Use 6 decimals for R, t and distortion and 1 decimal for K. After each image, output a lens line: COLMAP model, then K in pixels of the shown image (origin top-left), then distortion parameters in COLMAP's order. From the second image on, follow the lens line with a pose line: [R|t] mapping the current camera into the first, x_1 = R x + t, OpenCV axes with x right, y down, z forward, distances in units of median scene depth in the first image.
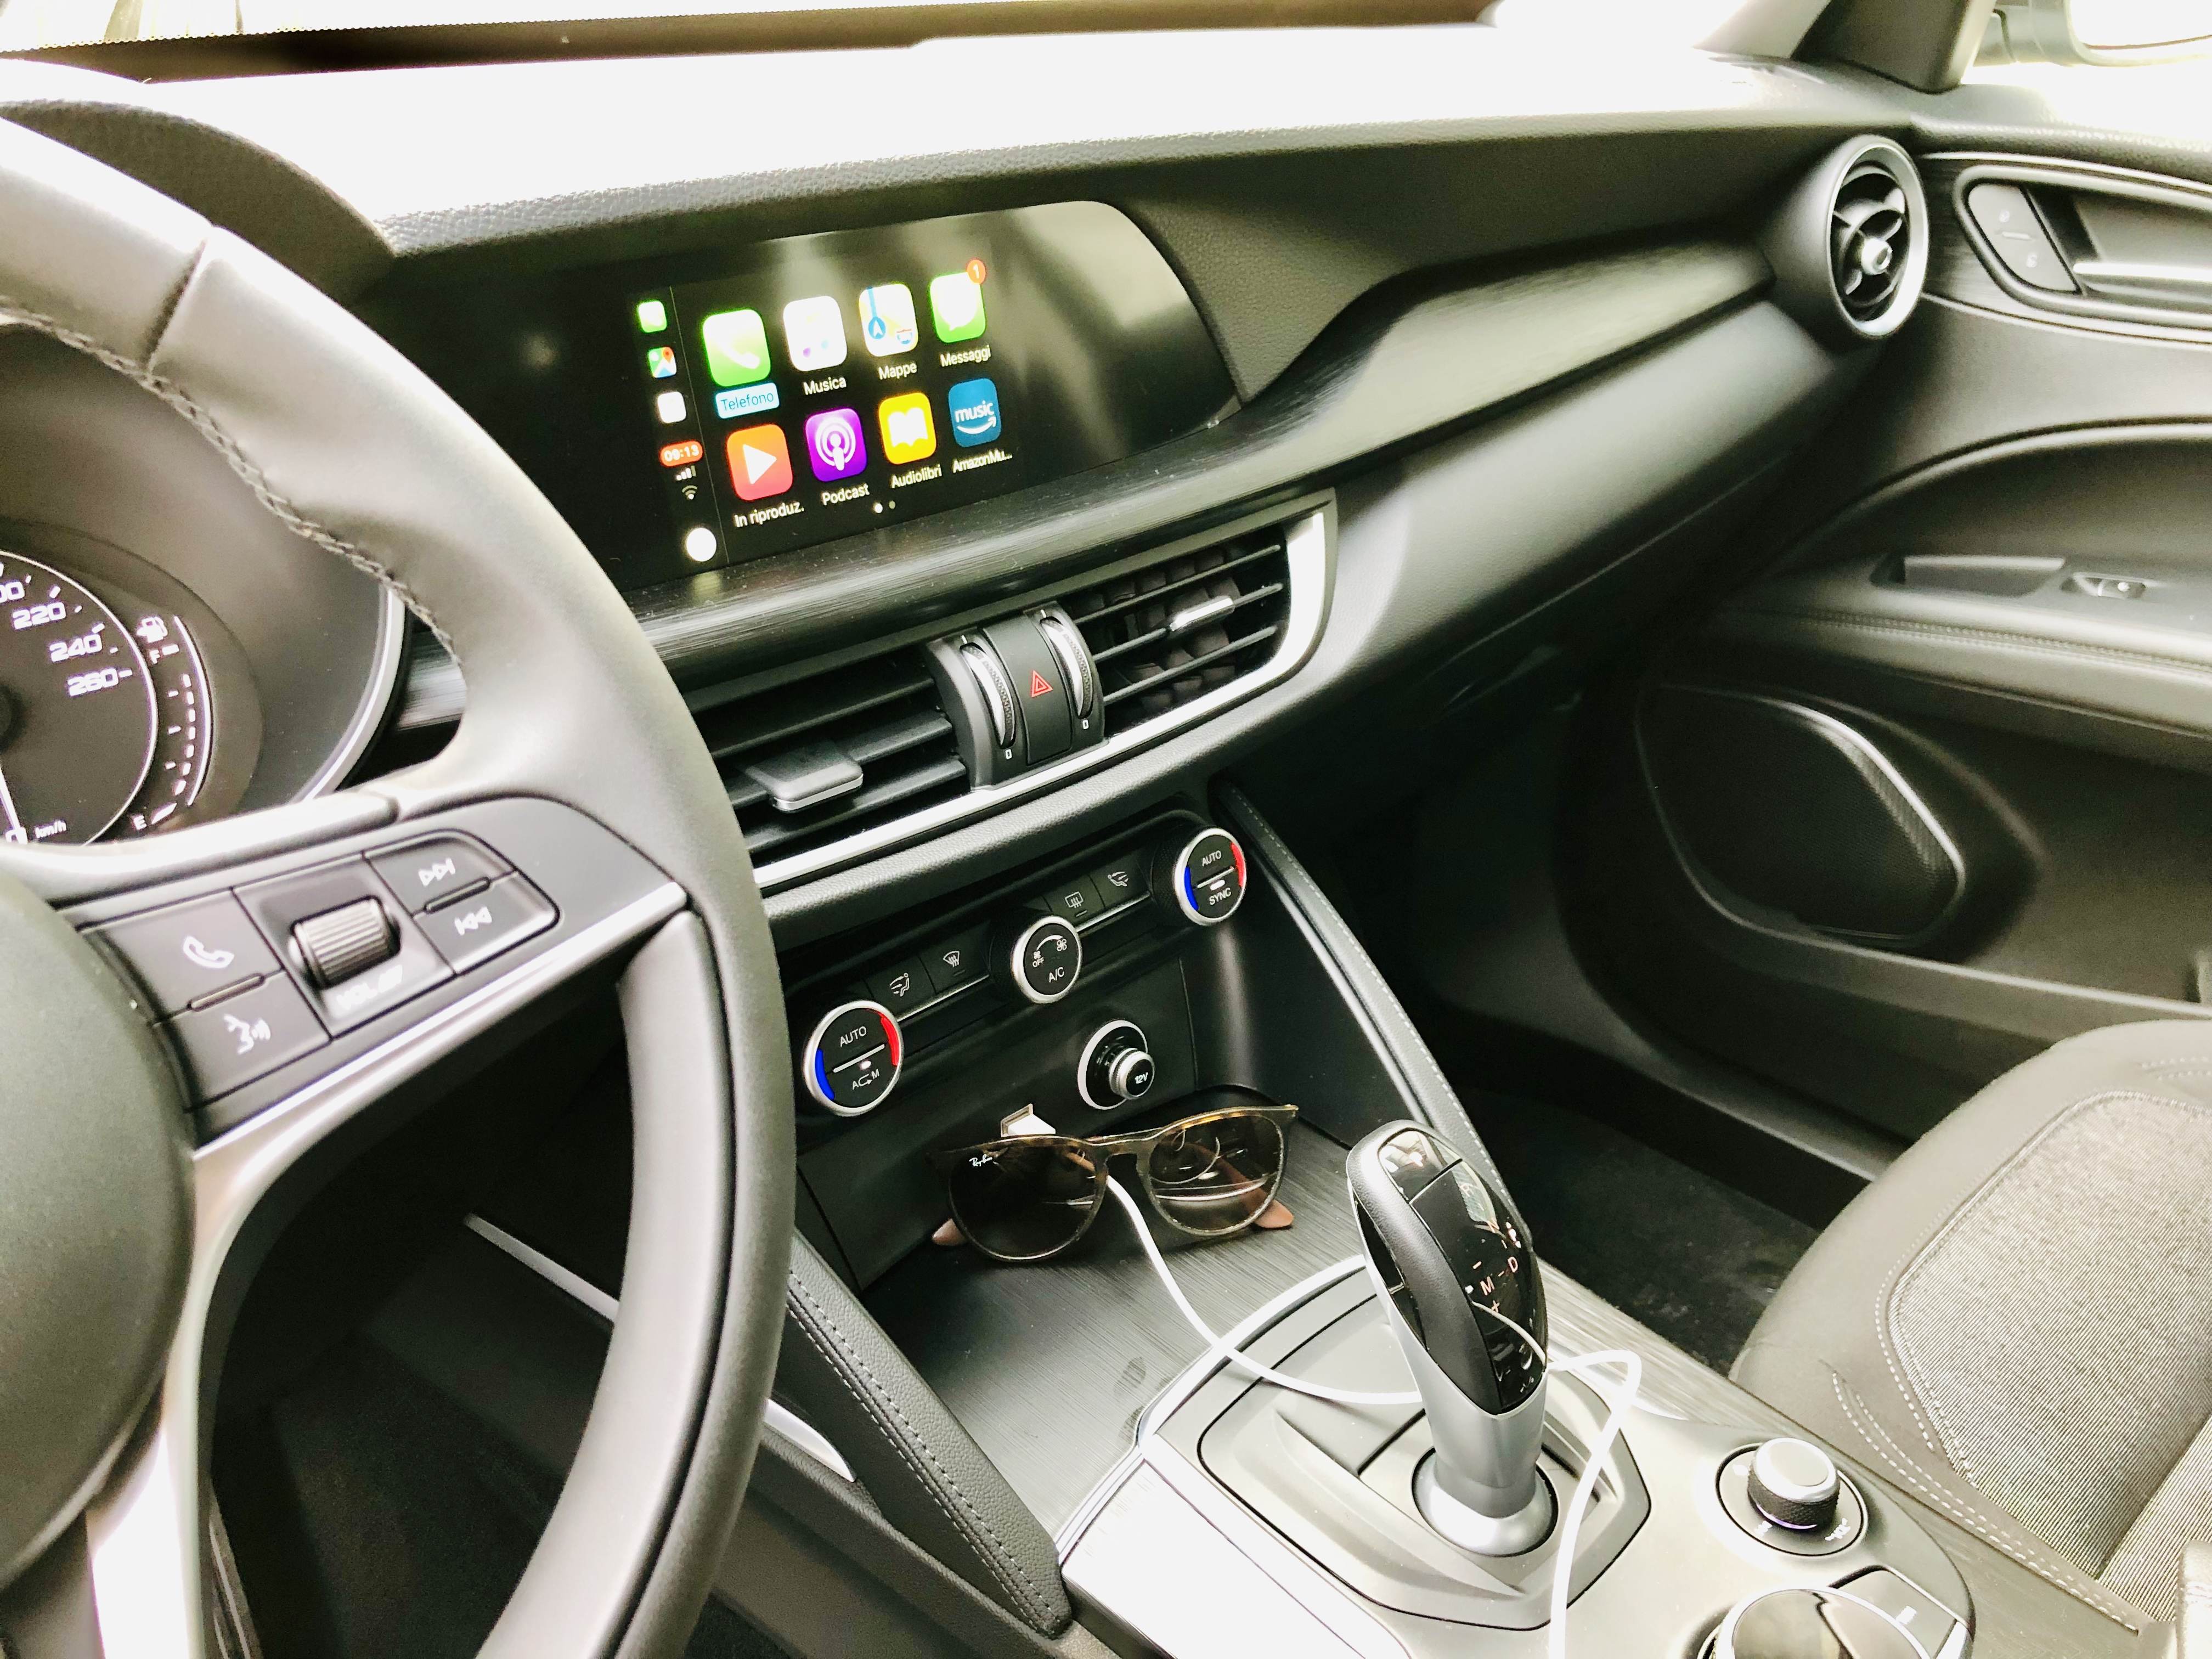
lens RADIAL K [[1883.2, 0, 1106.0], [0, 1883.2, 829.5], [0, 0, 1]] dist [0.070278, -0.095590]
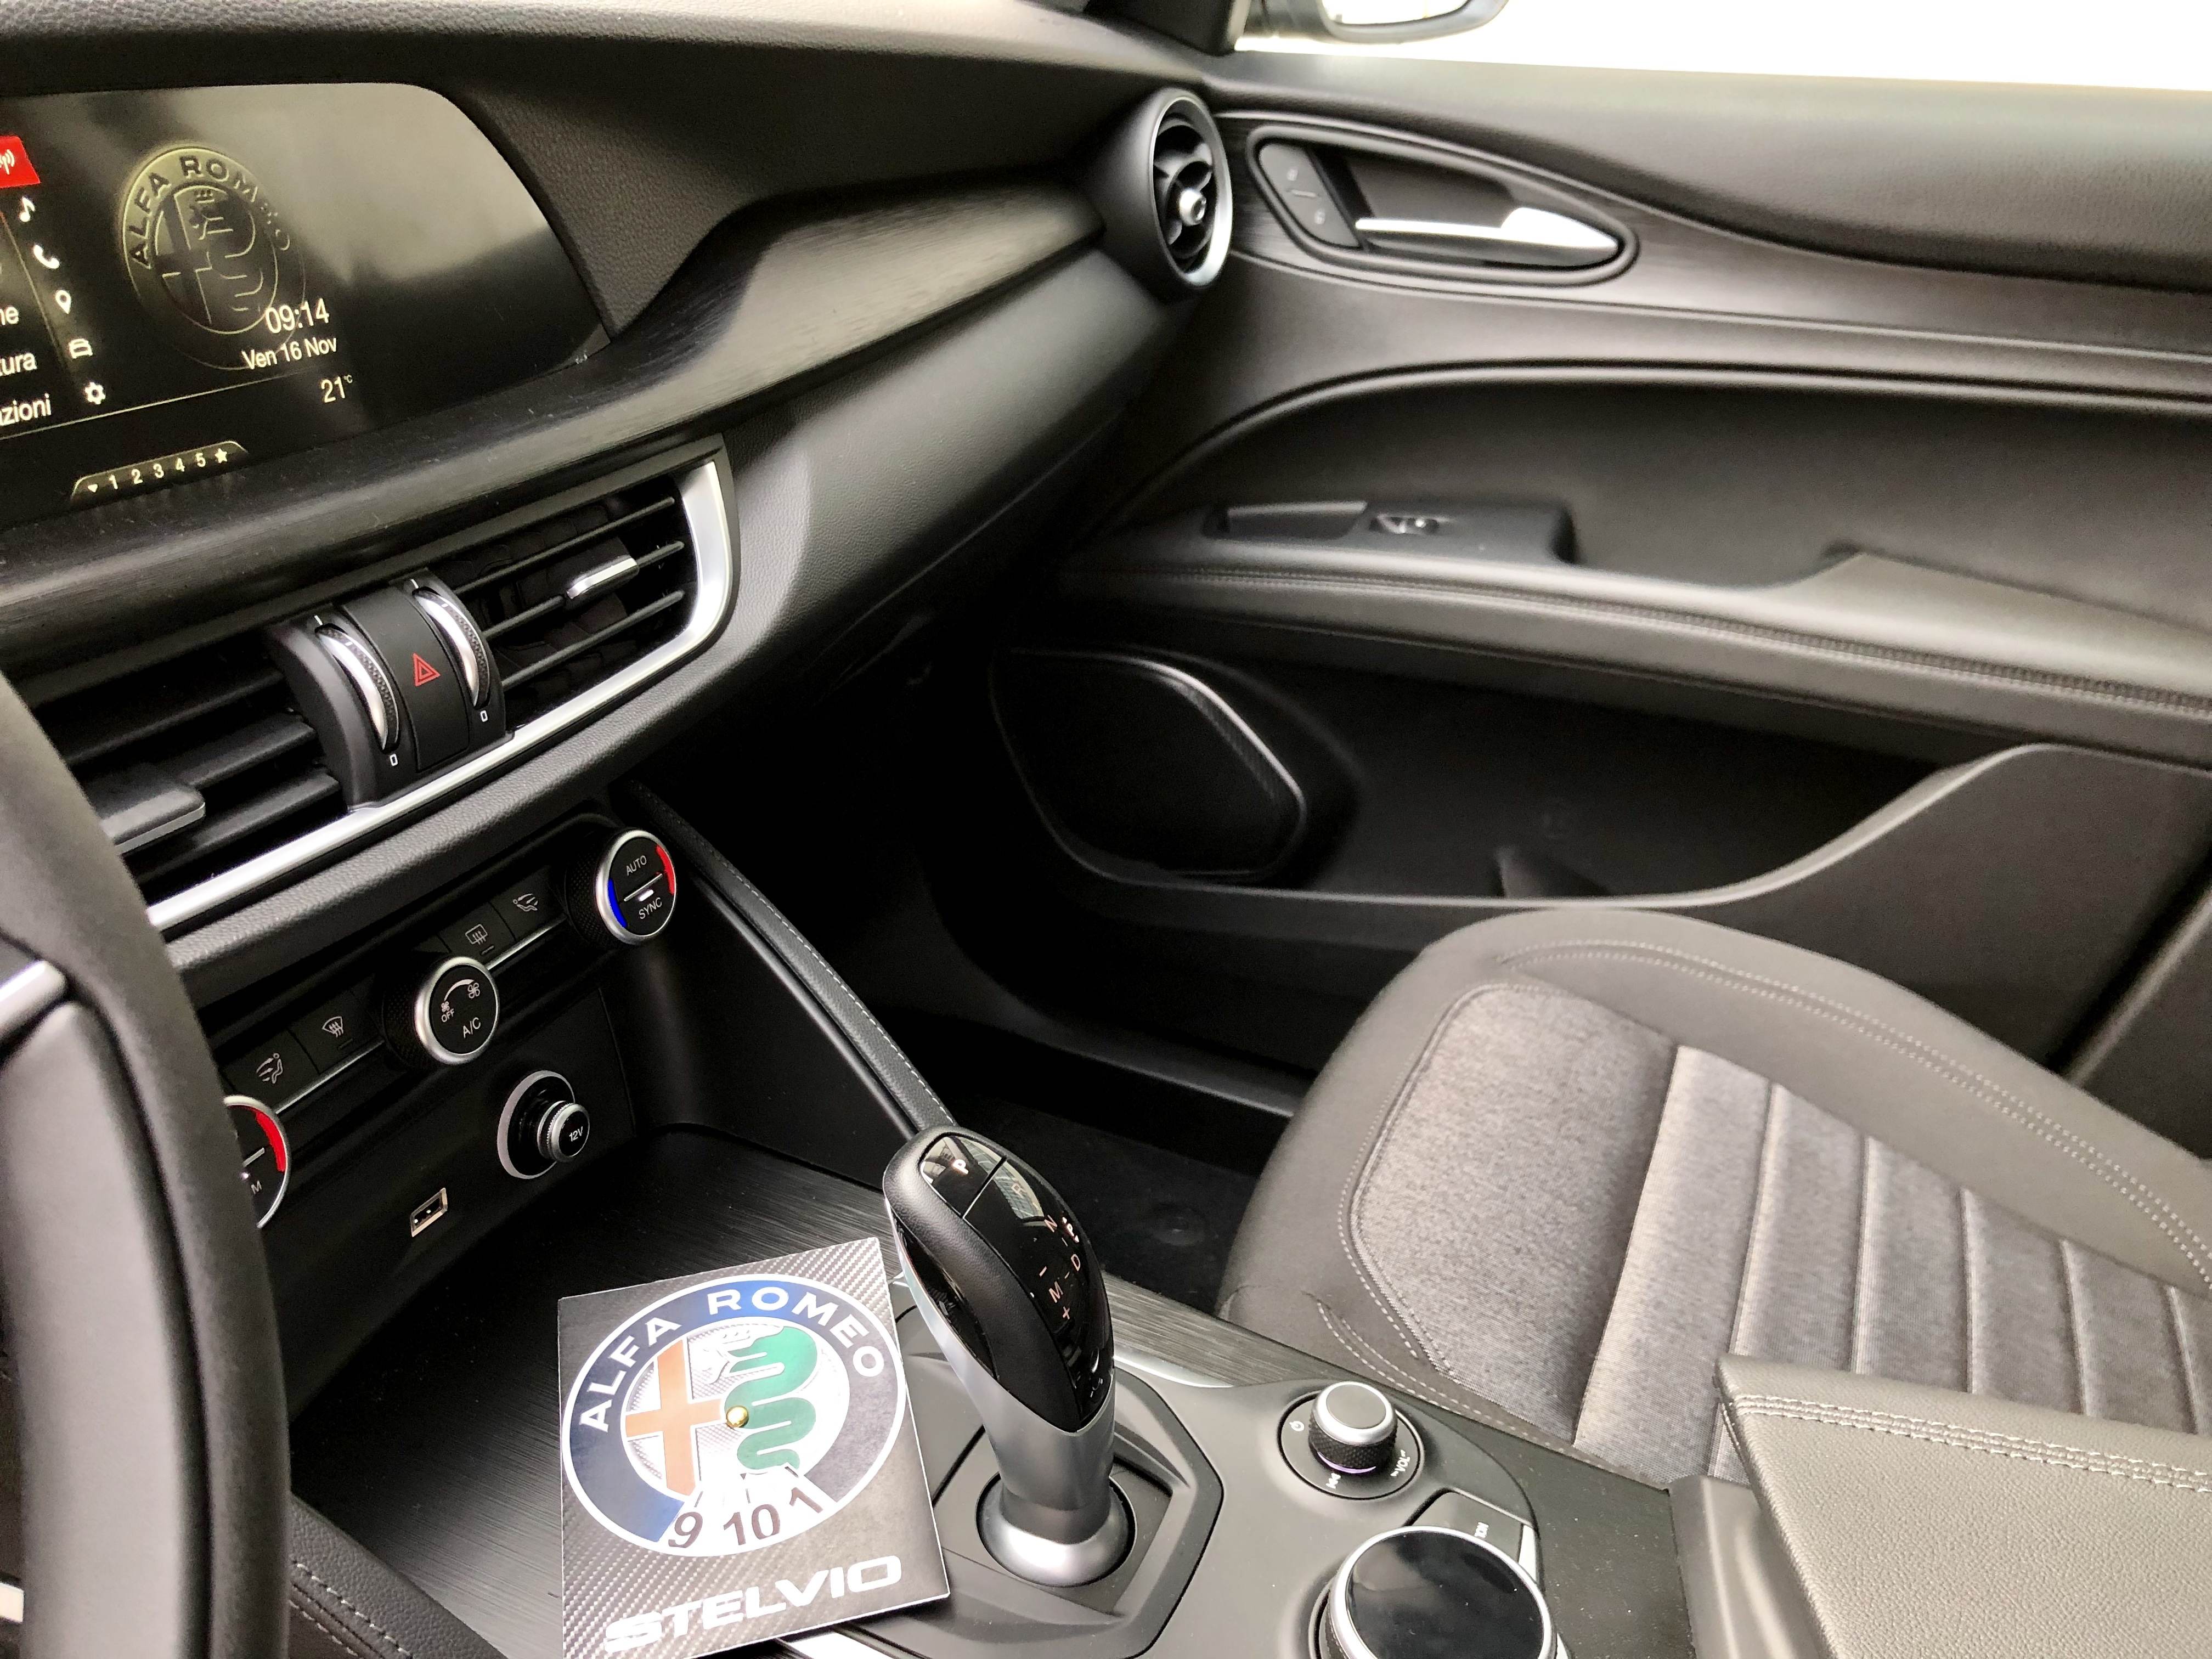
lens RADIAL K [[1907.7, 0, 1179.4], [0, 1907.7, 808.4], [0, 0, 1]] dist [0.082288, -0.221273]
pose [[0.914903, -0.108778, 0.388742, -0.053899], [0.112246, 0.993584, 0.013856, 0.005277], [-0.387755, 0.030958, 0.921242, 0.099205]]
